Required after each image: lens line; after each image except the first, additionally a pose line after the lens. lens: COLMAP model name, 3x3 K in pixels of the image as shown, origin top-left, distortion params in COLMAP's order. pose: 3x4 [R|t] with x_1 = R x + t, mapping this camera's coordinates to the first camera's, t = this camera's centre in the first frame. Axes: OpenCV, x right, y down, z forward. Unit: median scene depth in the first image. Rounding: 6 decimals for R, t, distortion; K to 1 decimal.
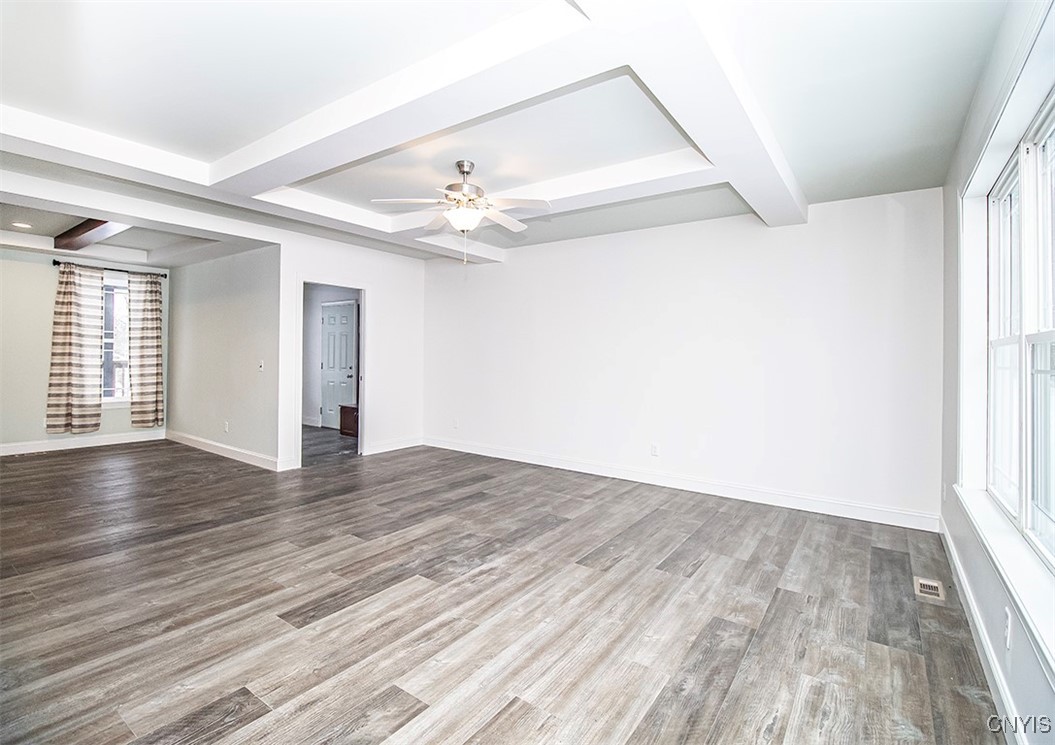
lens RADIAL K [[504.7, 0, 515.5], [0, 504.7, 350.3], [0, 0, 1]] dist [-0.000185, -0.011598]
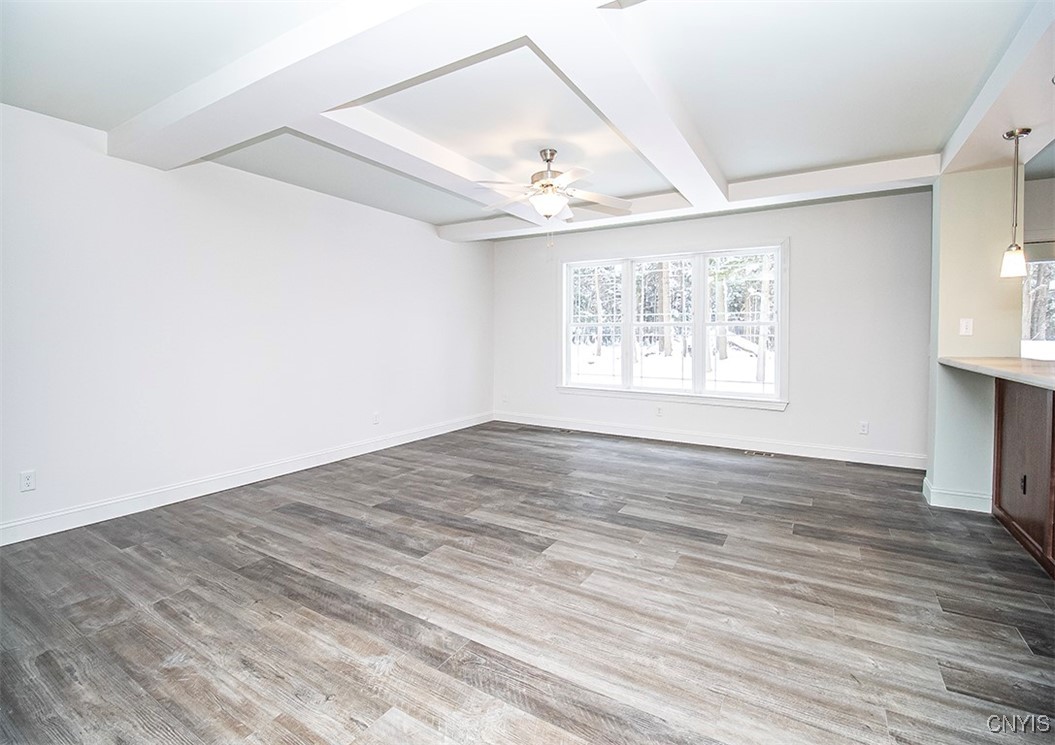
lens RADIAL K [[487.2, 0, 521.5], [0, 487.2, 347.3], [0, 0, 1]] dist [0.003095, -0.014399]
pose [[-0.088556, -0.041535, 0.995205, -1.255251], [-0.010598, 0.999113, 0.040755, -0.002702], [-0.996015, -0.006938, -0.088918, 1.257277]]
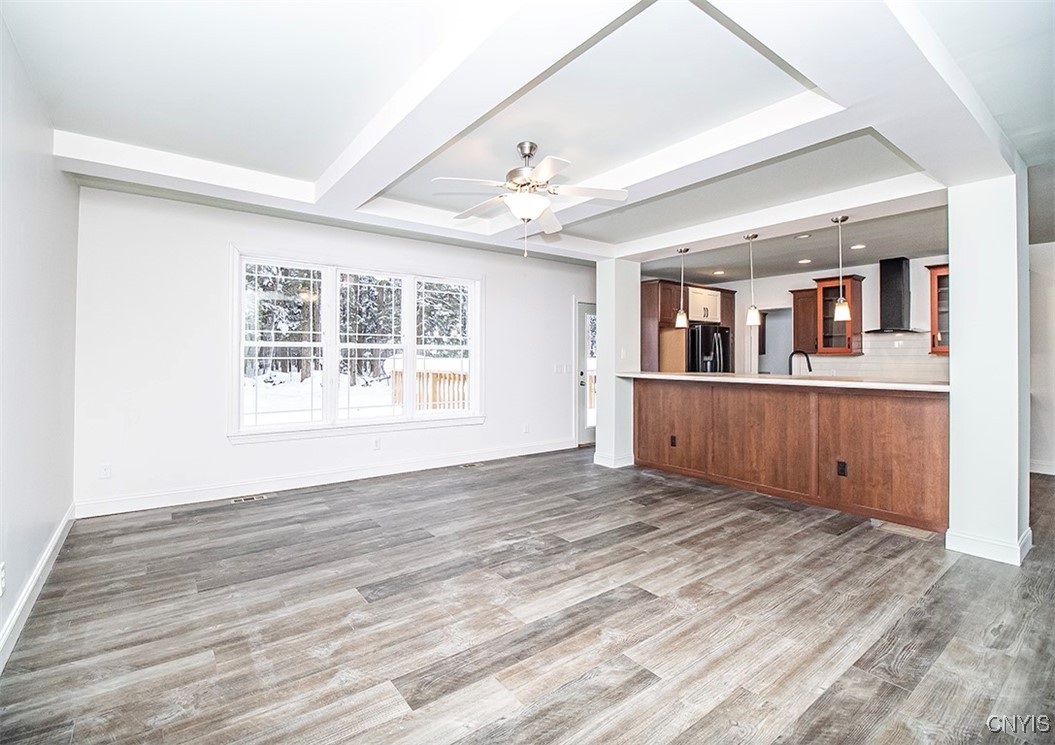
lens RADIAL K [[487.2, 0, 521.5], [0, 487.2, 347.3], [0, 0, 1]] dist [0.003095, -0.014399]
pose [[-0.959523, -0.015210, 0.281219, -0.374808], [-0.022321, 0.999507, -0.022098, 0.011578], [-0.280745, -0.027481, -0.959389, 2.017090]]
